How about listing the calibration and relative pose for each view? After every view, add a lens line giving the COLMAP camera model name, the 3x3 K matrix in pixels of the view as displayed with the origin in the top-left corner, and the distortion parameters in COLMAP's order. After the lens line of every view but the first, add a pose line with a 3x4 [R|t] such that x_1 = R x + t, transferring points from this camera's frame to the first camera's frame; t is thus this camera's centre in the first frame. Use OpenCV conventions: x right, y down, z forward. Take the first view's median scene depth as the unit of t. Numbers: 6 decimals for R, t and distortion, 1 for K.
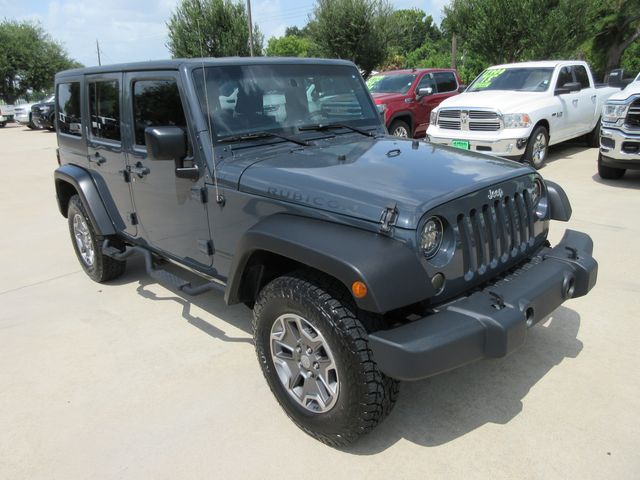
lens RADIAL K [[487.6, 0, 320.0], [0, 487.6, 240.0], [0, 0, 1]] dist [0.007701, 0.007706]
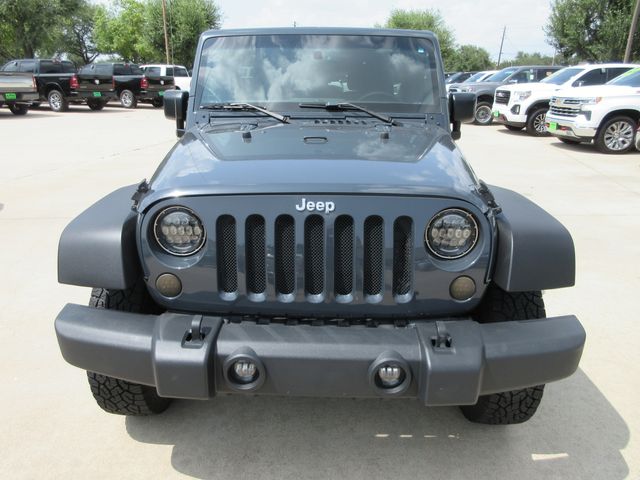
lens RADIAL K [[487.6, 0, 320.0], [0, 487.6, 240.0], [0, 0, 1]] dist [0.007701, 0.007706]
pose [[0.703805, 0.267740, -0.658008, 0.615434], [-0.252427, 0.960065, 0.120649, -0.098455], [0.664033, 0.081186, 0.743283, 0.338396]]
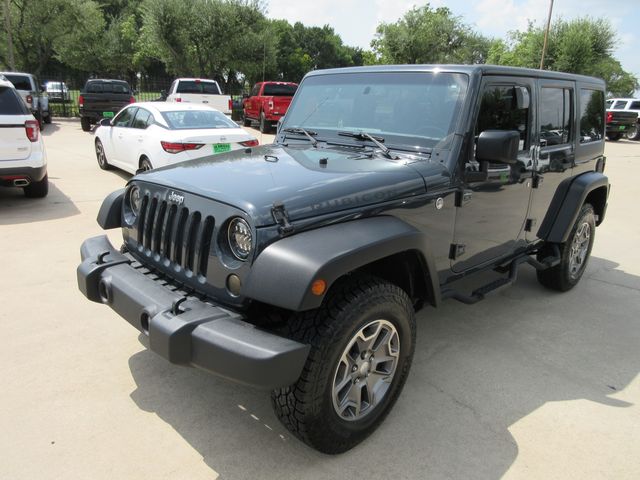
lens RADIAL K [[499.7, 0, 320.0], [0, 499.7, 240.0], [0, 0, 1]] dist [-0.001323, -0.000490]
pose [[0.005580, 0.307934, -0.951391, 0.990176], [-0.330117, 0.898636, 0.288923, -0.299481], [0.943923, 0.312459, 0.106668, 0.863429]]
